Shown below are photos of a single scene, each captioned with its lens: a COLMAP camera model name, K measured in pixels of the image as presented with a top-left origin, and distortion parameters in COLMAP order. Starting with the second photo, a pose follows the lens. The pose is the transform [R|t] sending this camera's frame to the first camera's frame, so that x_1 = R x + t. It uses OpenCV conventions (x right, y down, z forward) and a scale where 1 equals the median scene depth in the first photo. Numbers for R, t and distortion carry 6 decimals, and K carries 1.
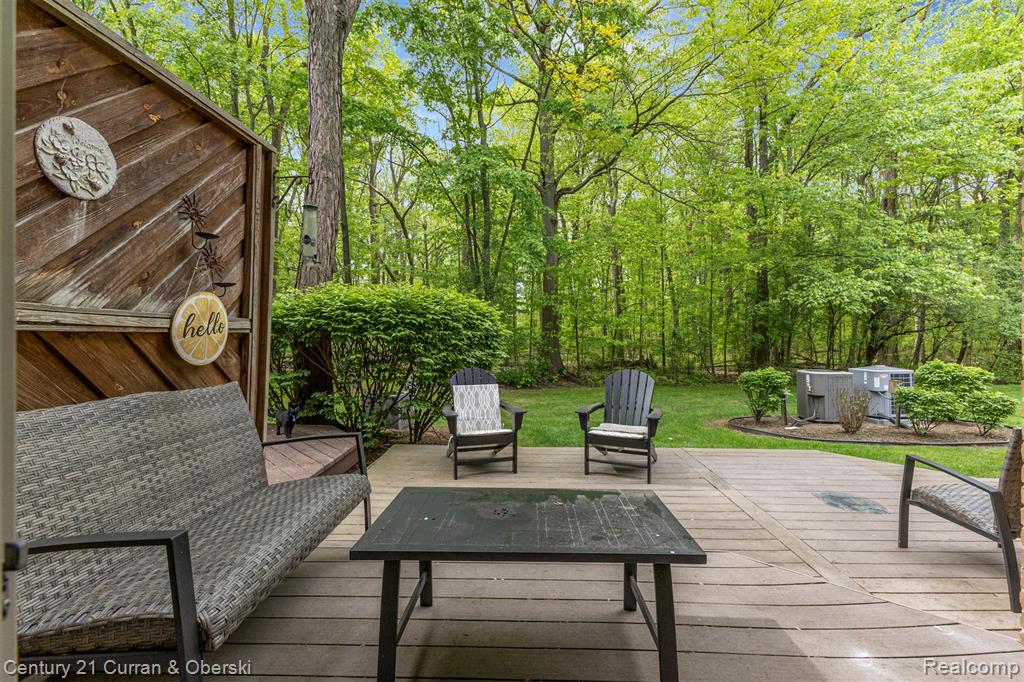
lens RADIAL K [[440.6, 0, 514.4], [0, 440.6, 338.0], [0, 0, 1]] dist [0.010035, -0.005187]
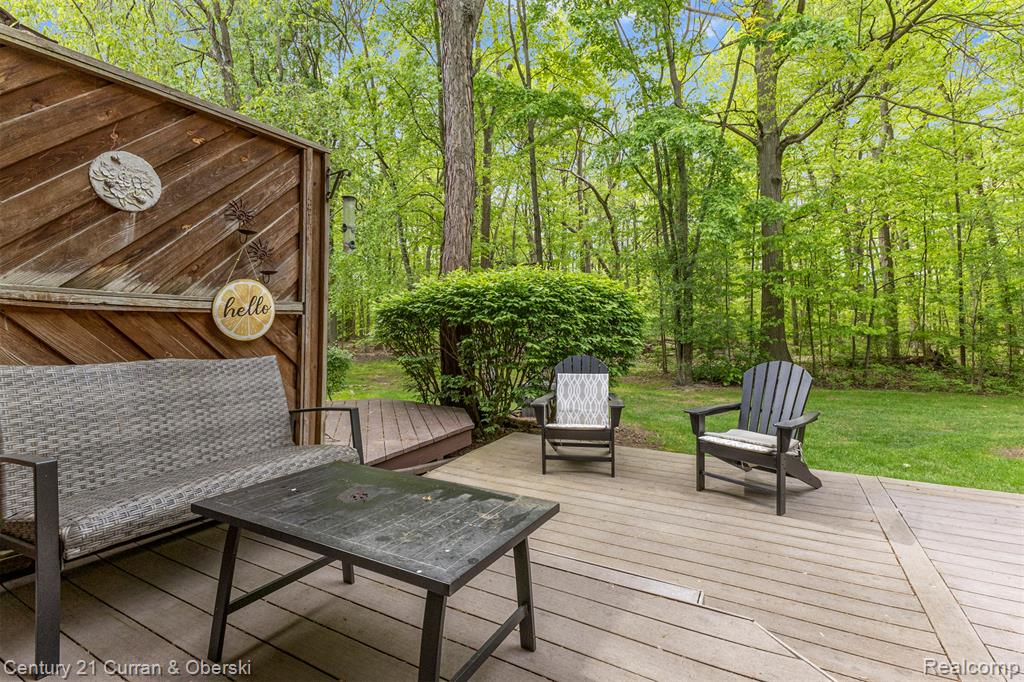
lens RADIAL K [[469.4, 0, 523.6], [0, 469.4, 330.8], [0, 0, 1]] dist [0.004083, 0.000506]
pose [[0.889507, -0.003310, -0.456909, 0.535157], [0.005027, 0.999984, 0.002541, 0.035222], [0.456894, -0.004557, 0.889510, 0.207594]]
